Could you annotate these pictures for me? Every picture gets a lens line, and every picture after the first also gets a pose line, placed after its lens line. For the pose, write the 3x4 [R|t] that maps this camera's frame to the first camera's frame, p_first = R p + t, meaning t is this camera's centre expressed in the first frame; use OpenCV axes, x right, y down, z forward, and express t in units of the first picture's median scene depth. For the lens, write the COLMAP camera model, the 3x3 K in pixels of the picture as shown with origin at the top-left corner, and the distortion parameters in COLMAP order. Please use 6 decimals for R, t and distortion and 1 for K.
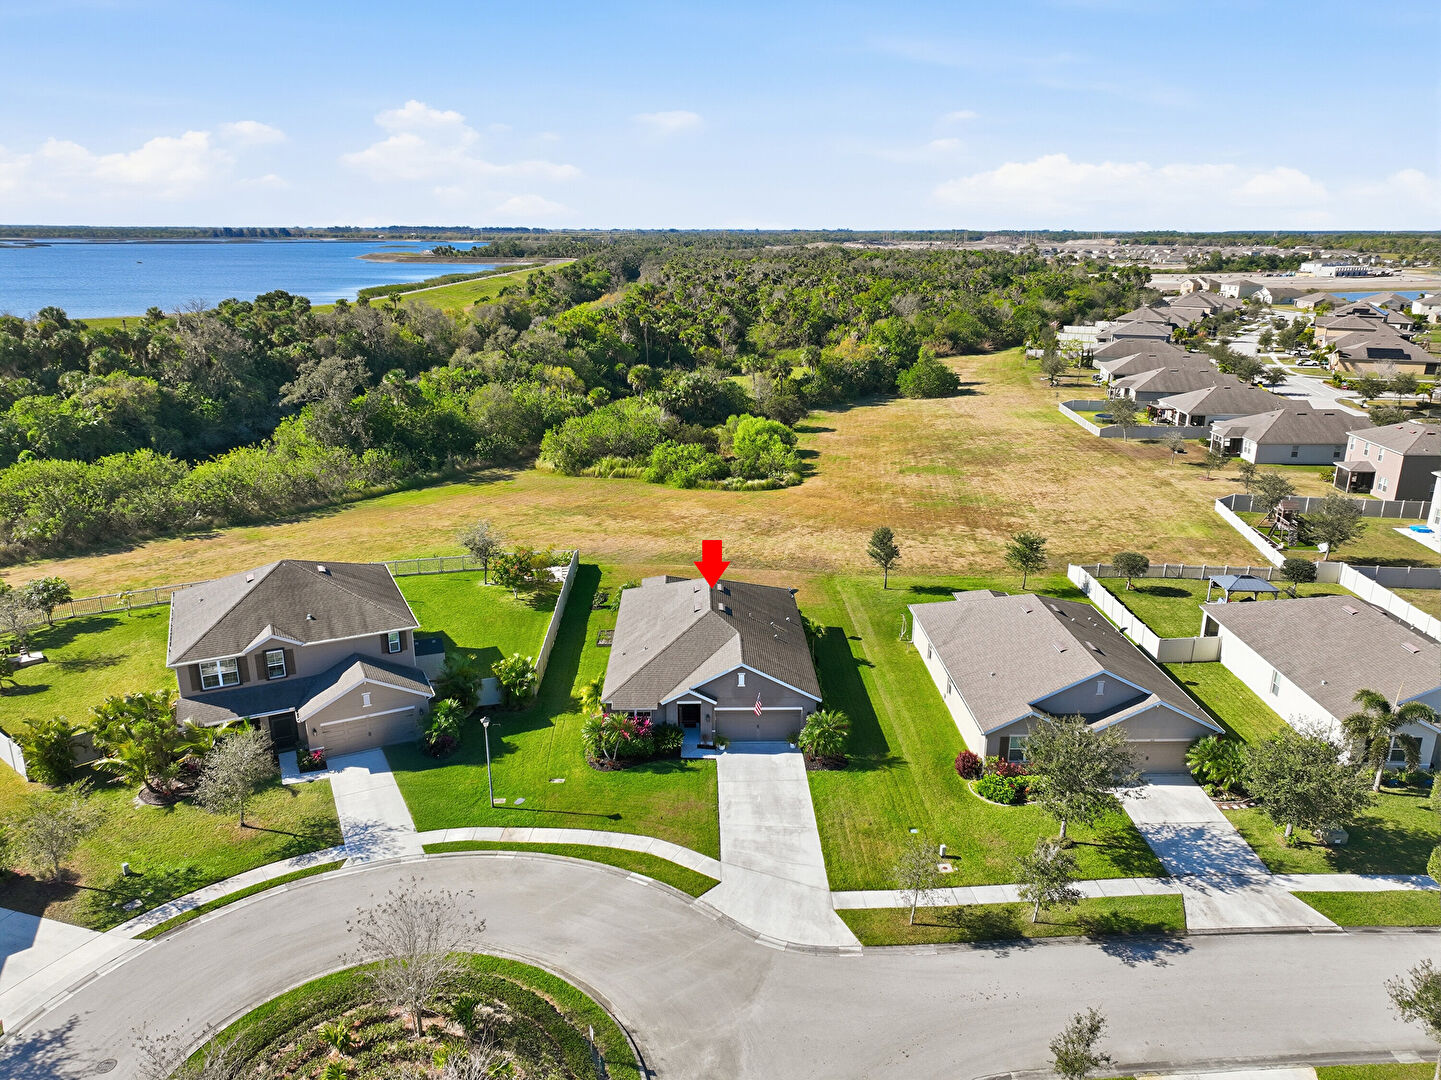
lens RADIAL K [[1012.9, 0, 717.5], [0, 1012.9, 543.8], [0, 0, 1]] dist [0.001784, 0.012685]
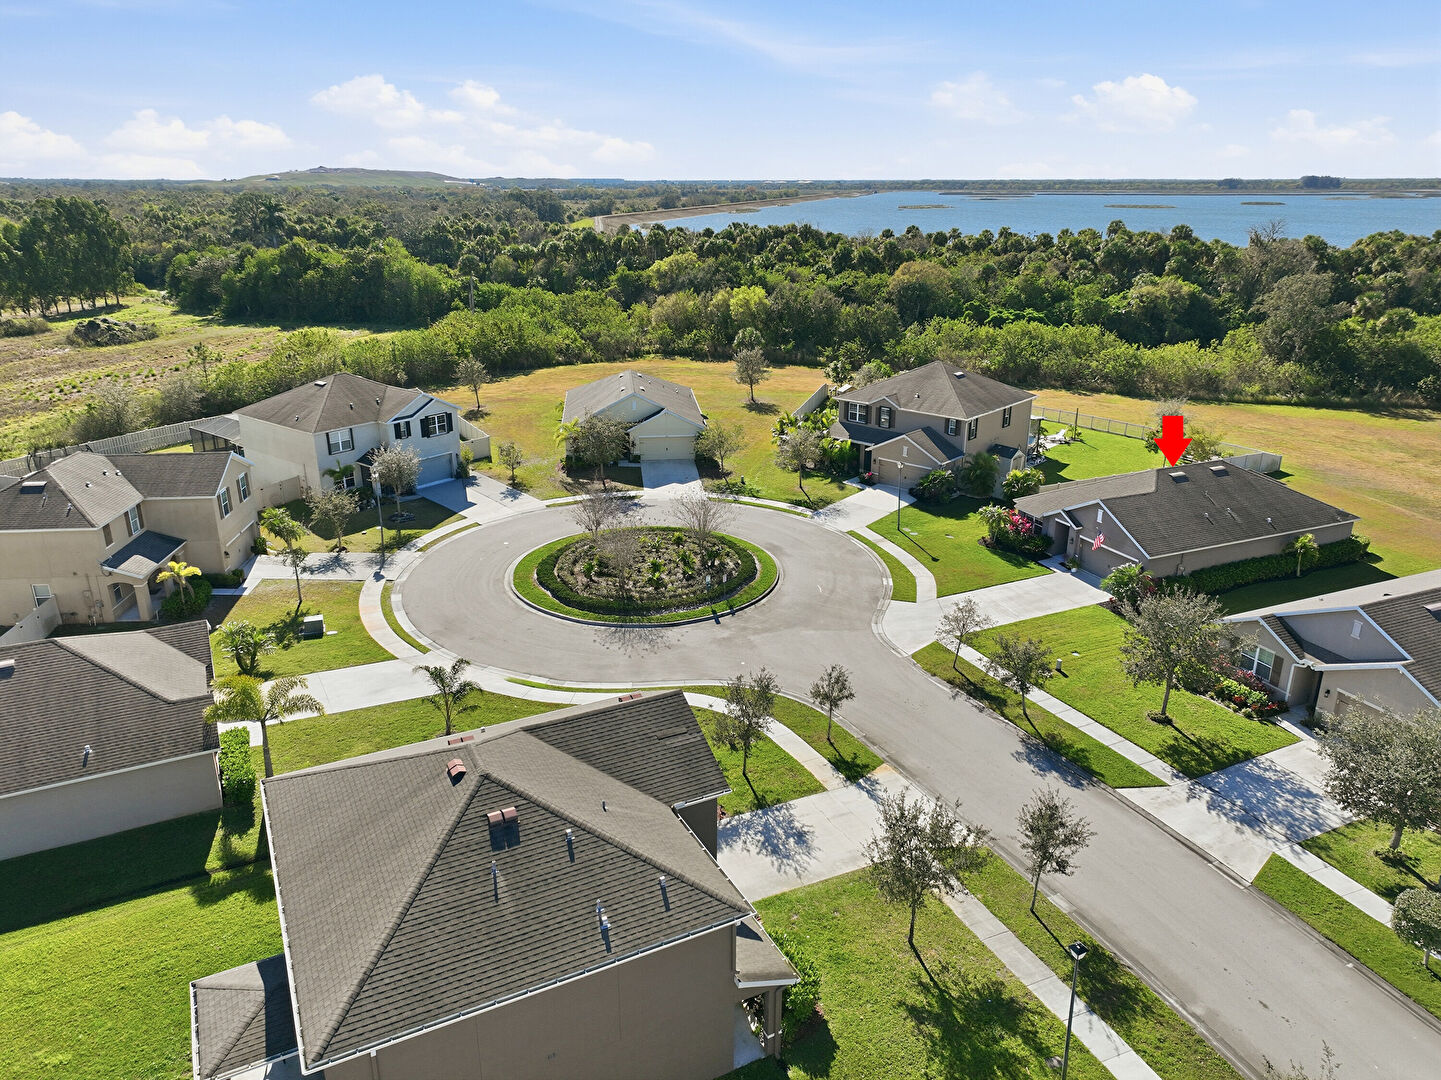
lens RADIAL K [[1012.9, 0, 727.2], [0, 1012.9, 540.6], [0, 0, 1]] dist [0.001784, 0.012685]
pose [[0.381543, 0.307099, -0.871846, 0.844544], [-0.274462, 0.938299, 0.210395, 0.037148], [0.882664, 0.159014, 0.442288, 0.147492]]
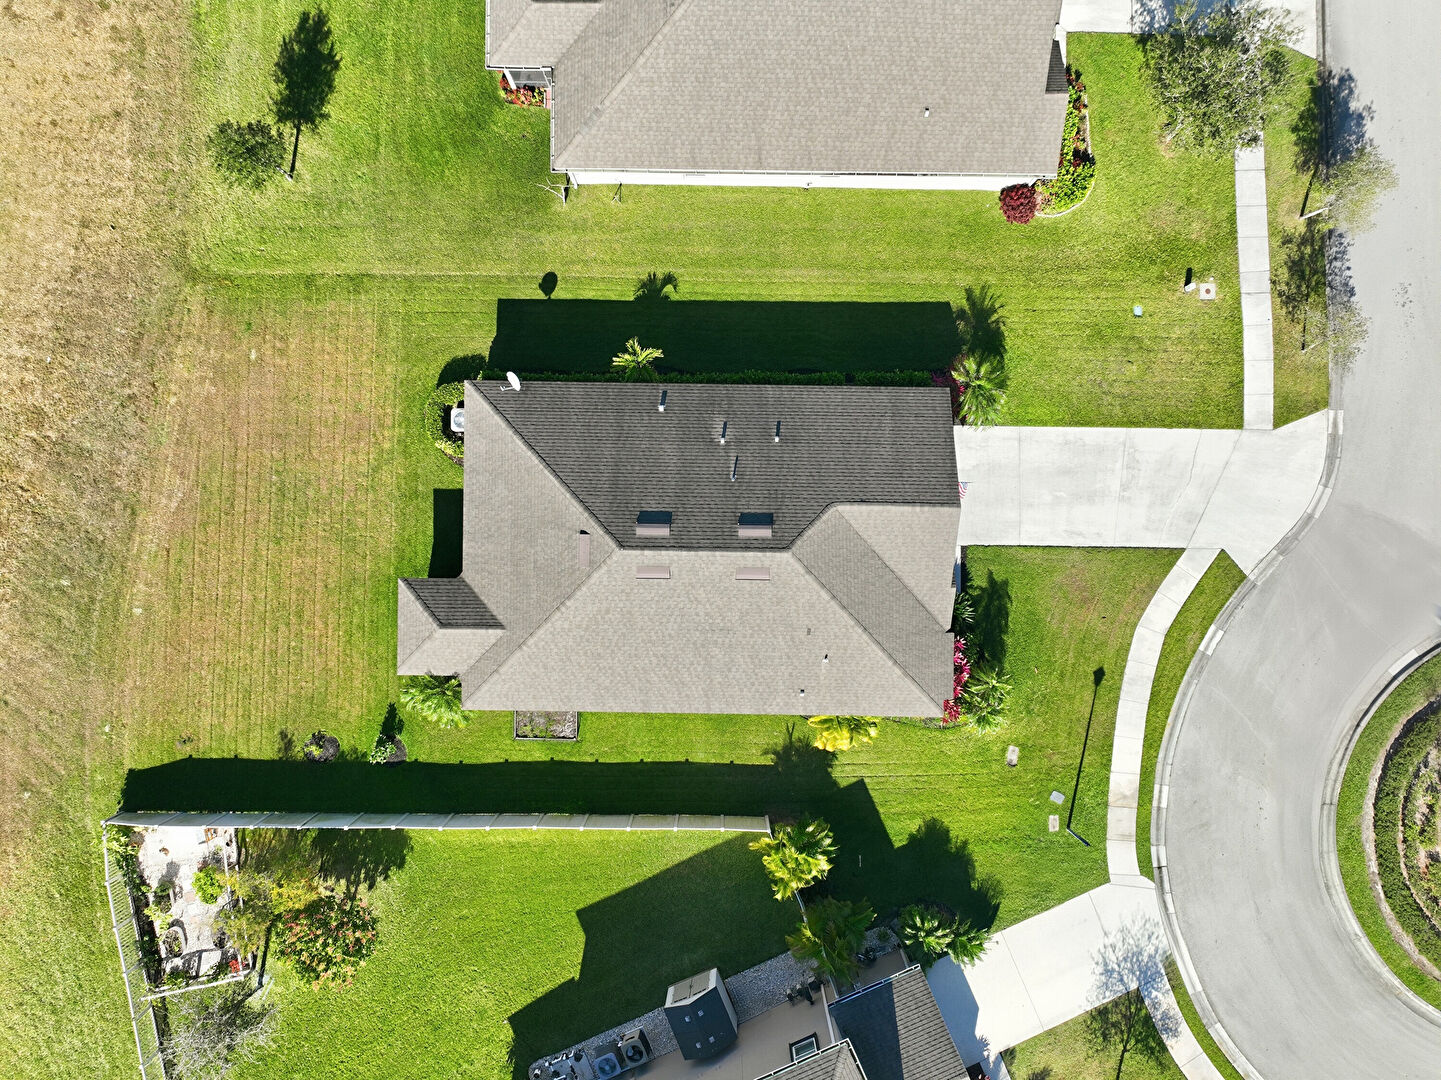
lens RADIAL K [[1012.9, 0, 729.2], [0, 1012.9, 536.6], [0, 0, 1]] dist [0.001784, 0.012685]
pose [[0.036902, -0.999125, -0.019707, 0.013036], [0.294622, -0.007967, 0.955581, -0.528784], [-0.954901, -0.041069, 0.294070, 0.935811]]
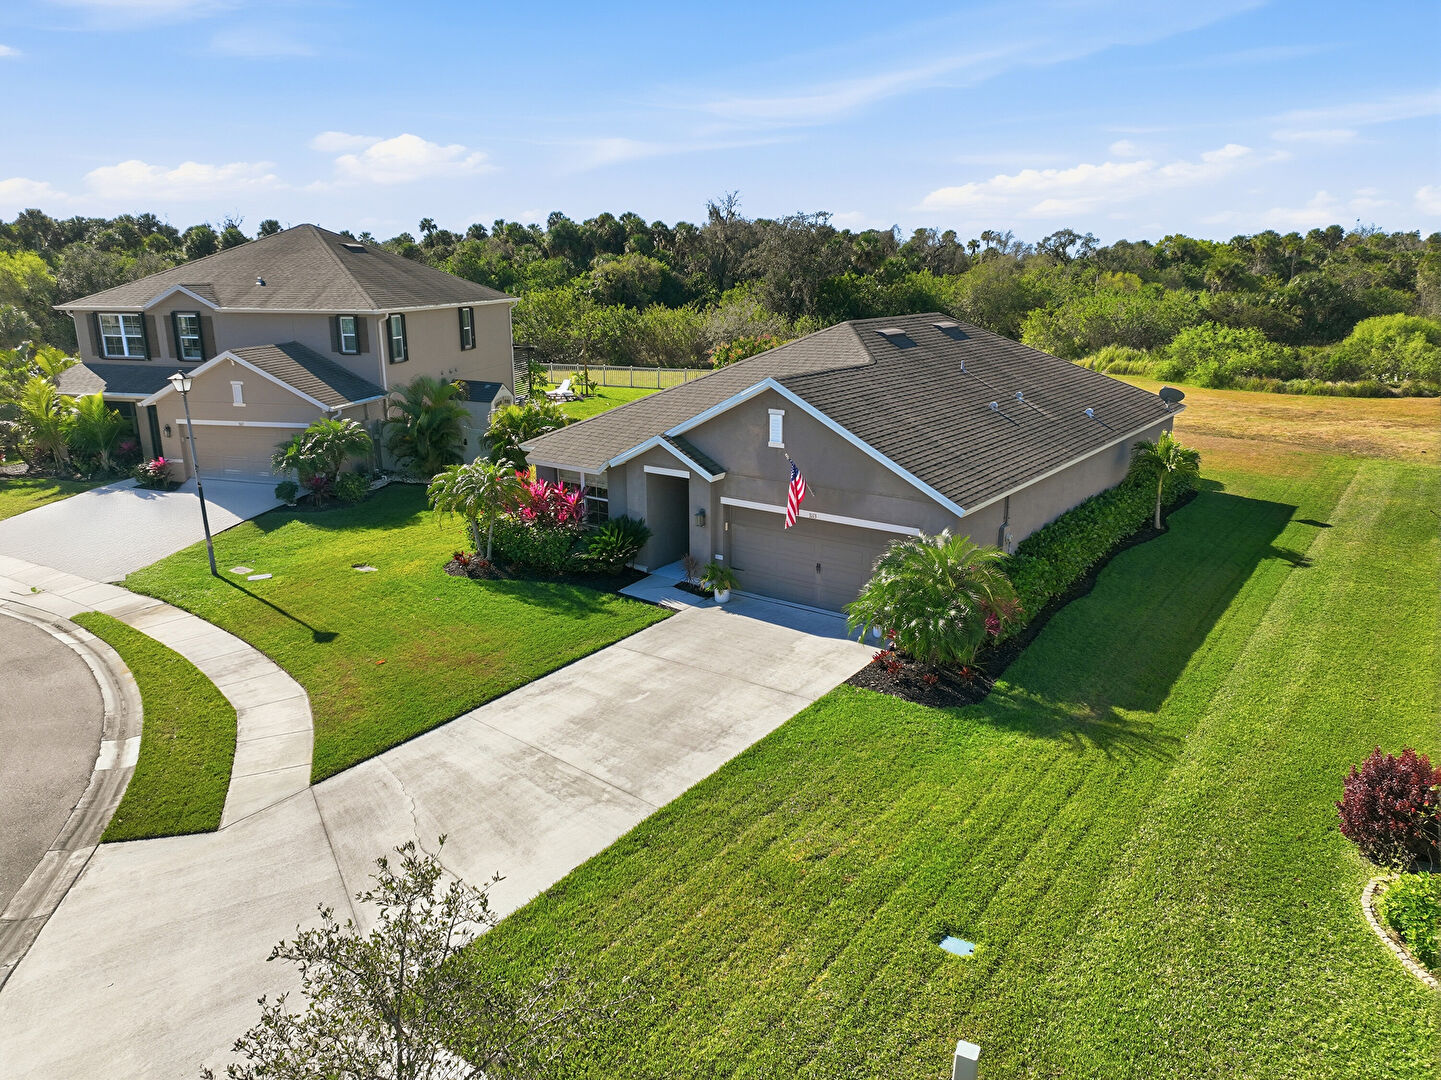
lens RADIAL K [[1012.9, 0, 717.7], [0, 1012.9, 538.9], [0, 0, 1]] dist [0.001784, 0.012685]
pose [[0.792274, 0.156204, -0.589832, 0.240684], [-0.178352, 0.983744, 0.020958, 0.171031], [0.583517, 0.088593, 0.807254, 0.673177]]
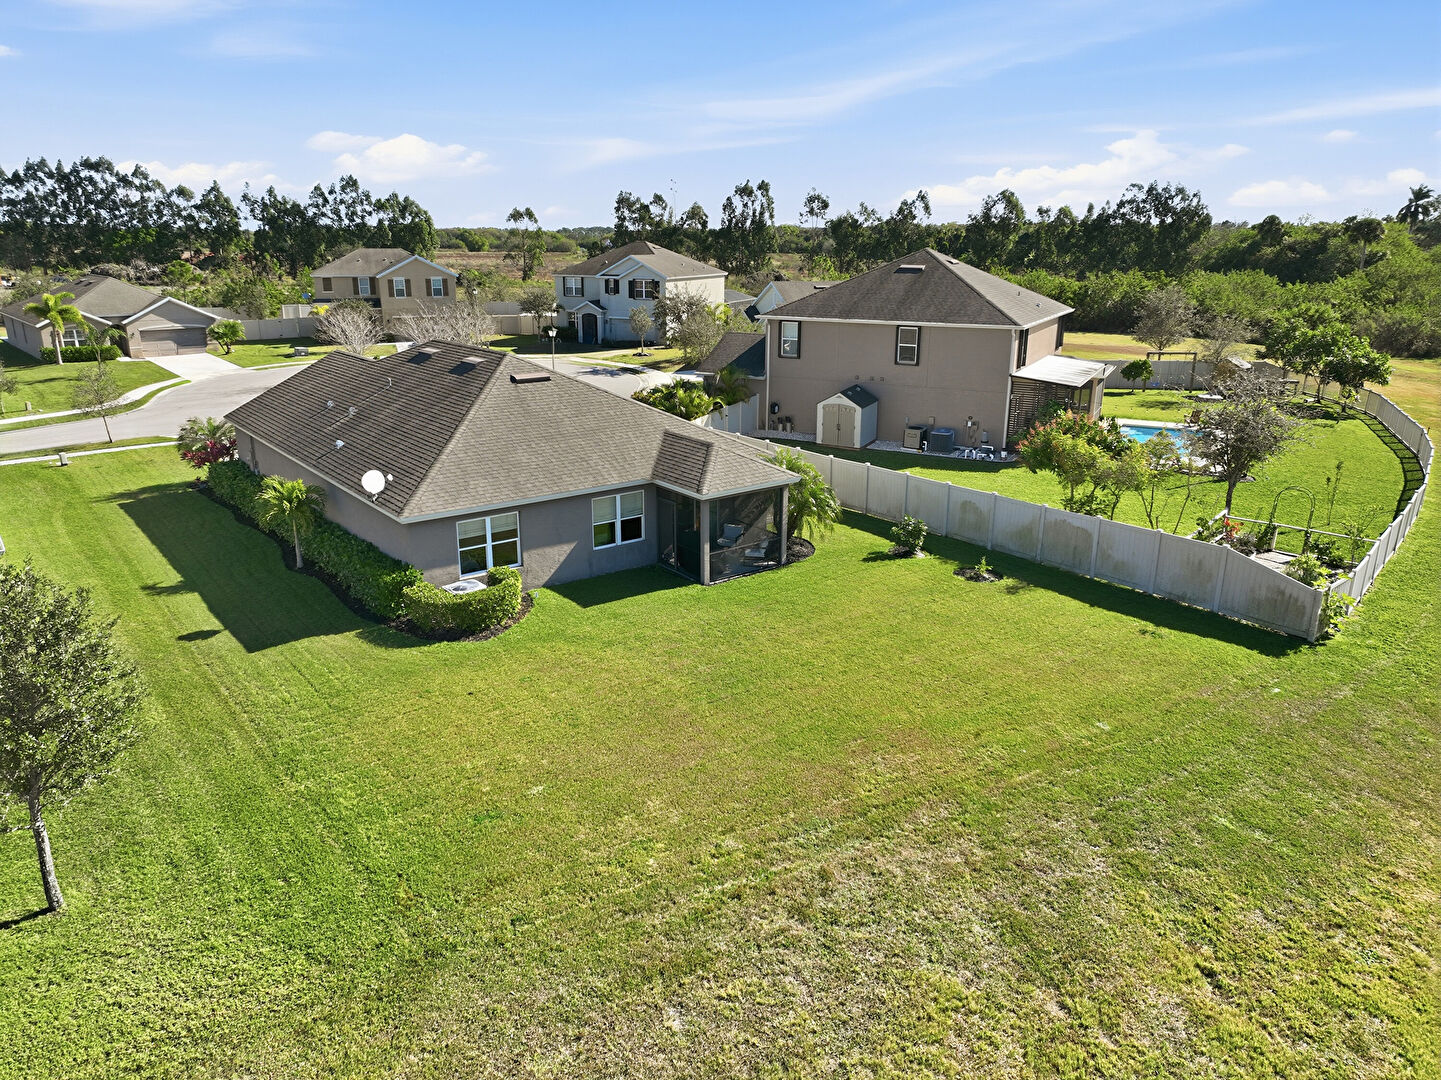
lens RADIAL K [[1012.9, 0, 720.4], [0, 1012.9, 531.8], [0, 0, 1]] dist [0.001784, 0.012685]
pose [[-0.803994, 0.160974, -0.572435, 0.236100], [-0.183609, 0.848416, 0.496465, -0.179491], [0.565581, 0.504259, -0.652565, 1.668148]]
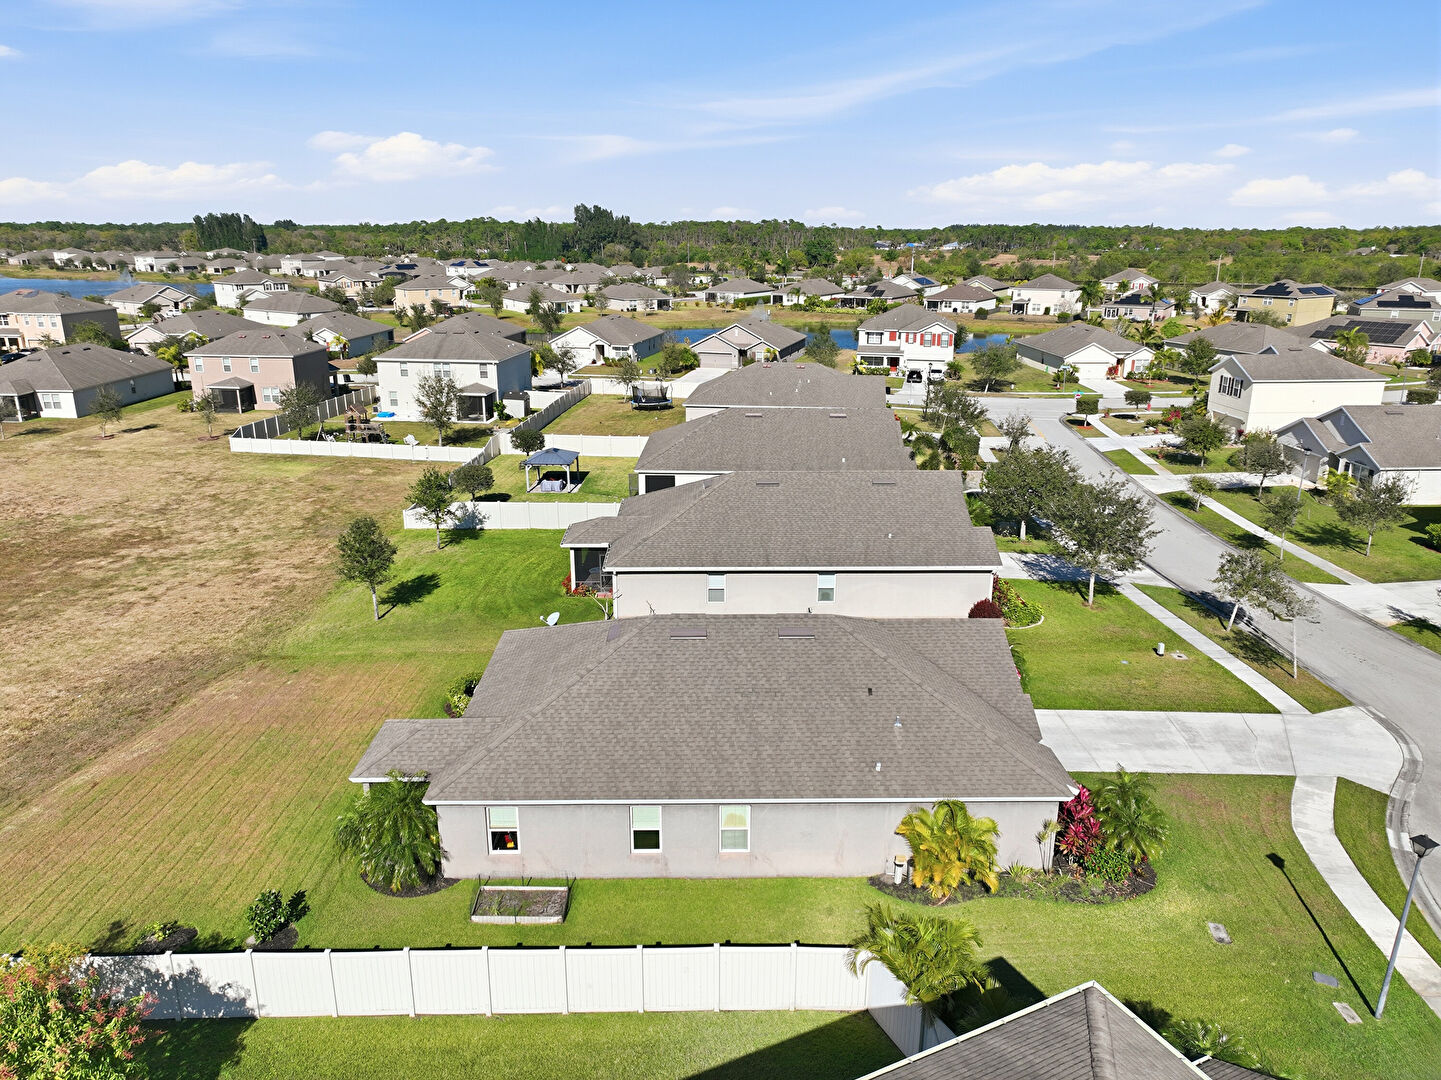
lens RADIAL K [[1012.9, 0, 721.2], [0, 1012.9, 539.2], [0, 0, 1]] dist [0.001784, 0.012685]
pose [[0.001558, -0.296176, 0.955132, -0.554371], [0.295042, 0.912751, 0.282553, -0.153590], [-0.955483, 0.281364, 0.088807, 1.078904]]
